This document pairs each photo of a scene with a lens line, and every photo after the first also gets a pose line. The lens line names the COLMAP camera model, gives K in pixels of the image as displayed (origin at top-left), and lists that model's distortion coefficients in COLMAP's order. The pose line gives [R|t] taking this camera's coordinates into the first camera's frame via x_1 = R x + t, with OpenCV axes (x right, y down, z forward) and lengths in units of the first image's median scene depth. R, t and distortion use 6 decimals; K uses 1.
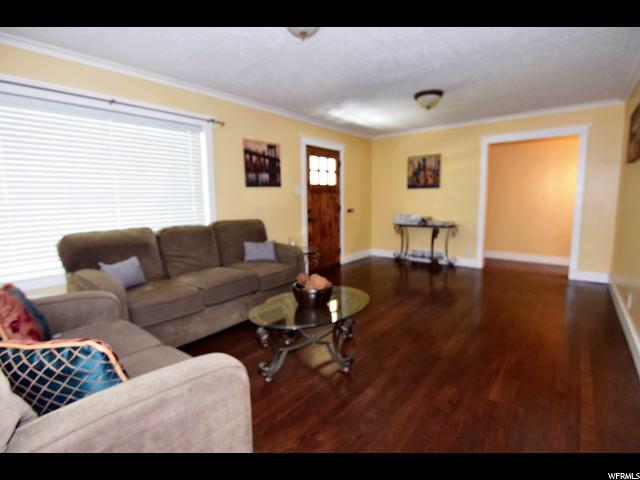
lens RADIAL K [[325.5, 0, 320.0], [0, 325.5, 240.0], [0, 0, 1]] dist [-0.001684, -0.000575]
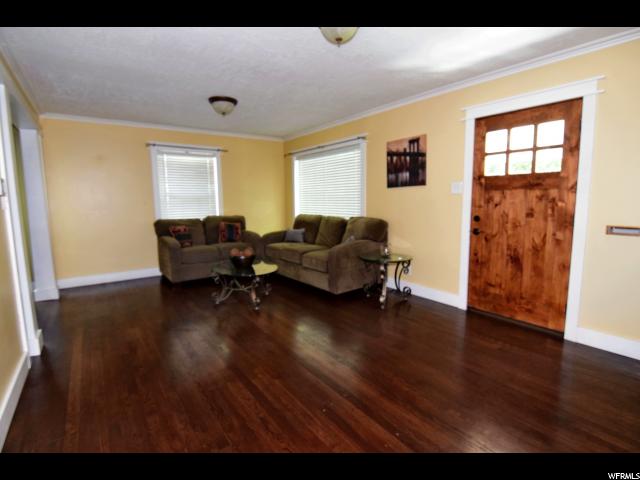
lens RADIAL K [[325.5, 0, 320.0], [0, 325.5, 240.0], [0, 0, 1]] dist [-0.001684, -0.000575]
pose [[-0.269730, 0.137514, -0.953066, 0.801511], [-0.107556, 0.979255, 0.171732, -0.145847], [0.956910, 0.148829, -0.249344, 1.011345]]
